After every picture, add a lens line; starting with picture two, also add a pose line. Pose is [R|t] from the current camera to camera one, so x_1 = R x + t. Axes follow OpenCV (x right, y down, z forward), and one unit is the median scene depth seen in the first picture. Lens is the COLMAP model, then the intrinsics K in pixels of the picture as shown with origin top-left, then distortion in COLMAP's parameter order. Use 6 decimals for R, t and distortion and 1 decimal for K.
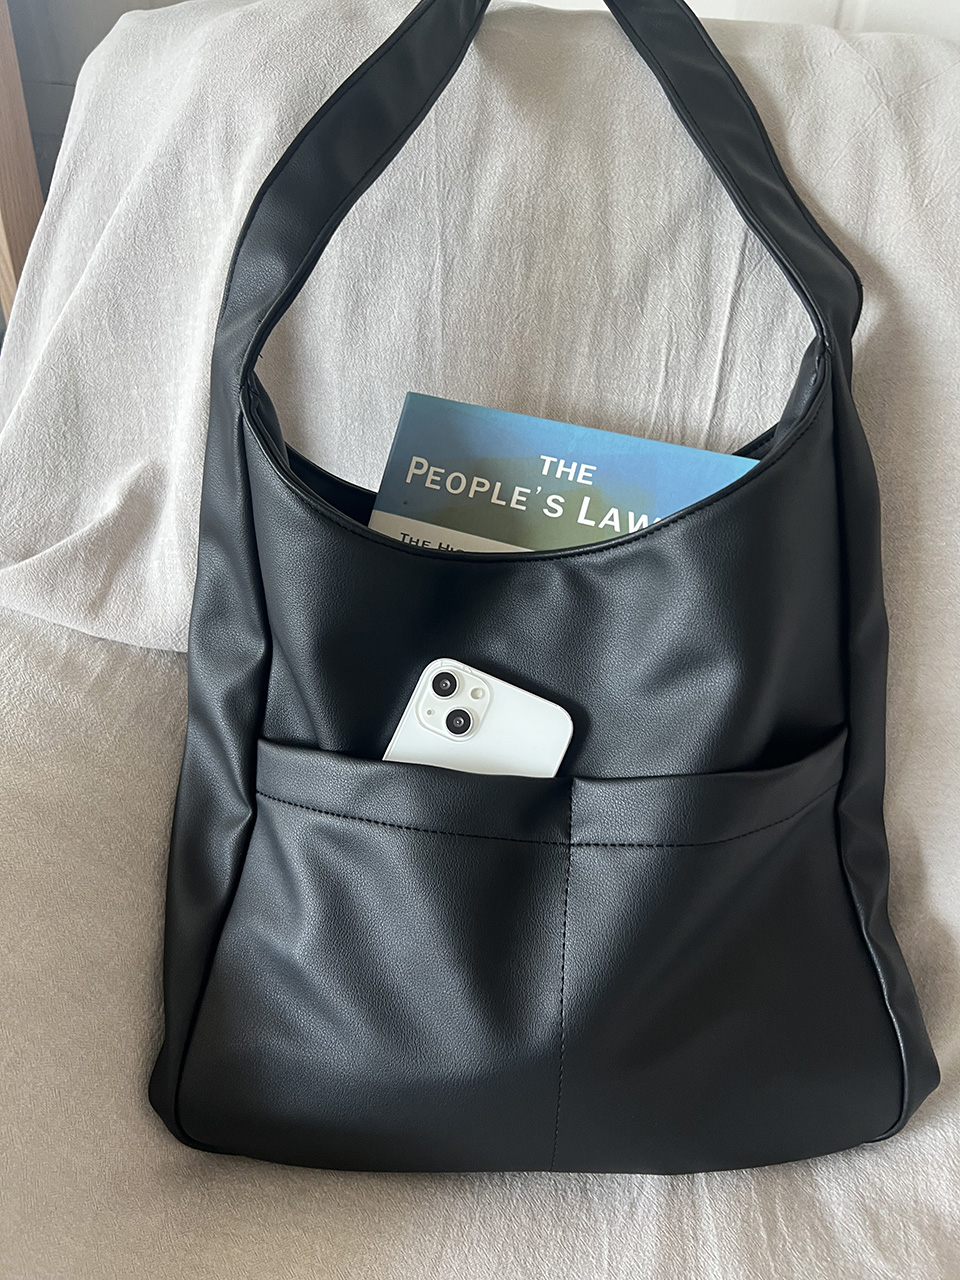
lens RADIAL K [[974.2, 0, 490.3], [0, 974.2, 658.7], [0, 0, 1]] dist [0.058501, -0.074150]
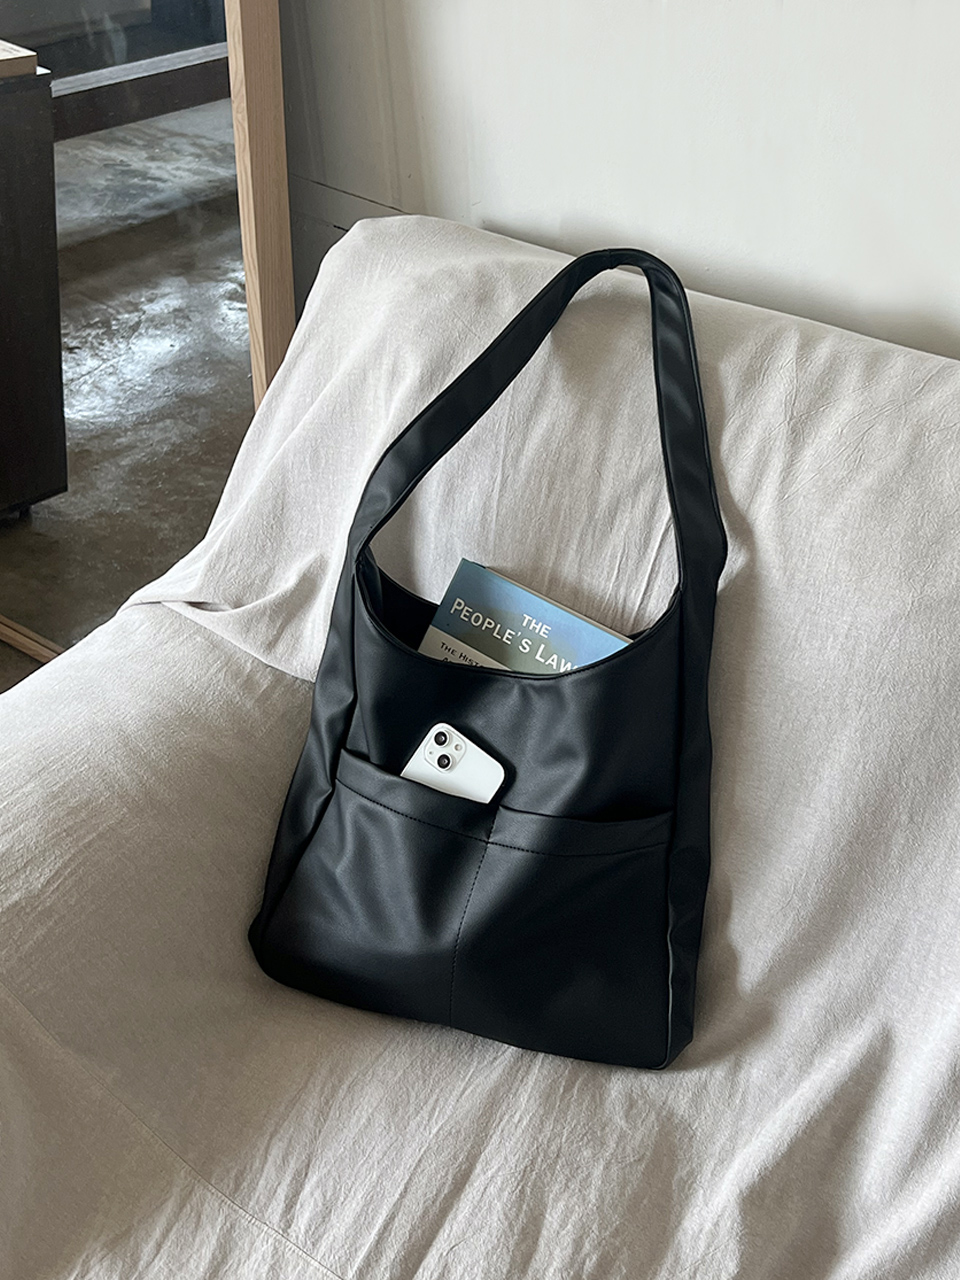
lens RADIAL K [[1365.7, 0, 485.2], [0, 1365.7, 675.2], [0, 0, 1]] dist [0.162784, 0.003528]
pose [[0.954057, 0.176112, -0.242406, 0.554995], [-0.169082, 0.984349, 0.049675, -0.203063], [0.247361, -0.006406, 0.968902, -1.243085]]
